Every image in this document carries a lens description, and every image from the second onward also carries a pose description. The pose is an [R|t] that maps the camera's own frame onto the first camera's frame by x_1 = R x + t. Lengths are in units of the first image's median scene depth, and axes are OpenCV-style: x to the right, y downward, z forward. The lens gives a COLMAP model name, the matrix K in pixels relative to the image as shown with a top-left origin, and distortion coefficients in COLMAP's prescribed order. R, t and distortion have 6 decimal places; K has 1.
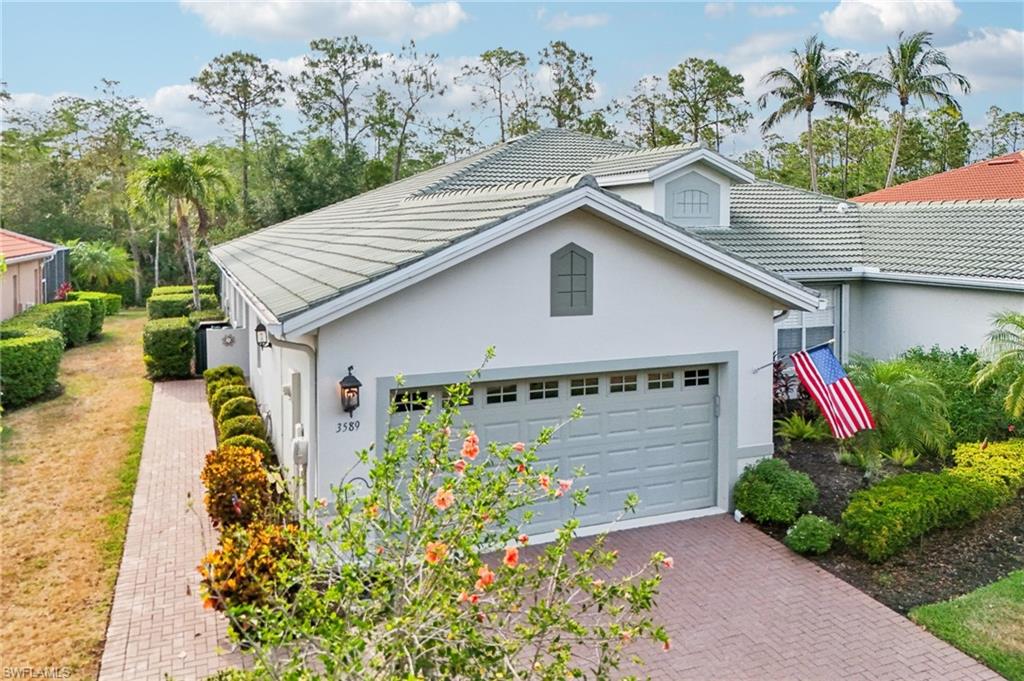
lens RADIAL K [[774.1, 0, 510.8], [0, 774.1, 262.6], [0, 0, 1]] dist [0.065043, -0.059867]
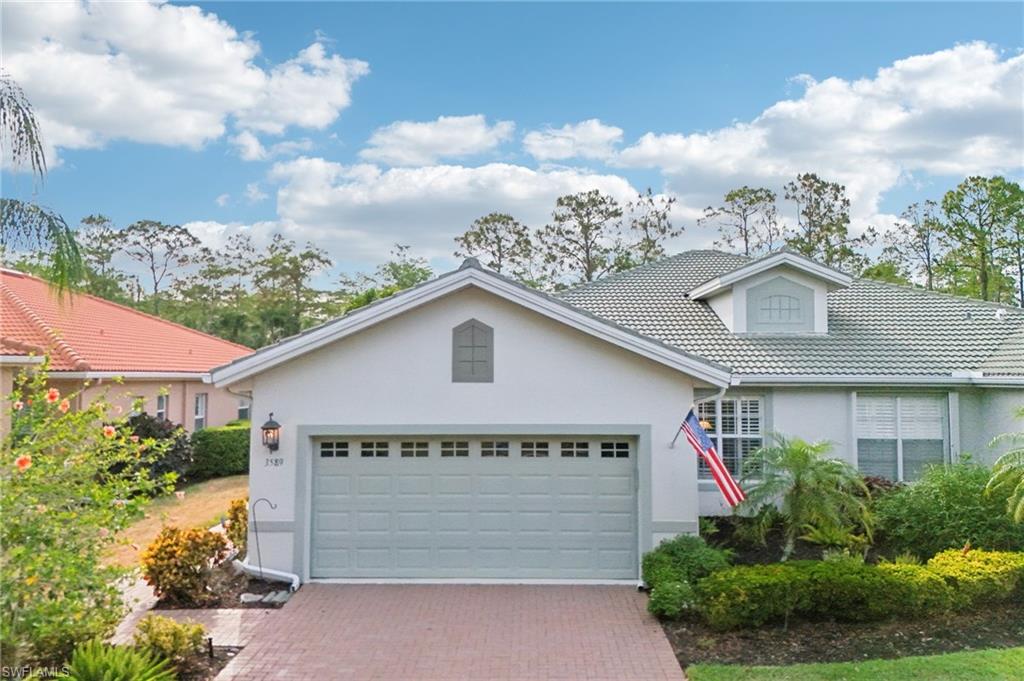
lens RADIAL K [[749.9, 0, 512.0], [0, 749.9, 340.5], [0, 0, 1]] dist [0.089201, -0.098138]
pose [[0.919694, -0.018210, -0.392213, 0.509055], [-0.018993, 0.995691, -0.090767, 0.095037], [0.392176, 0.090927, 0.915385, 0.002711]]
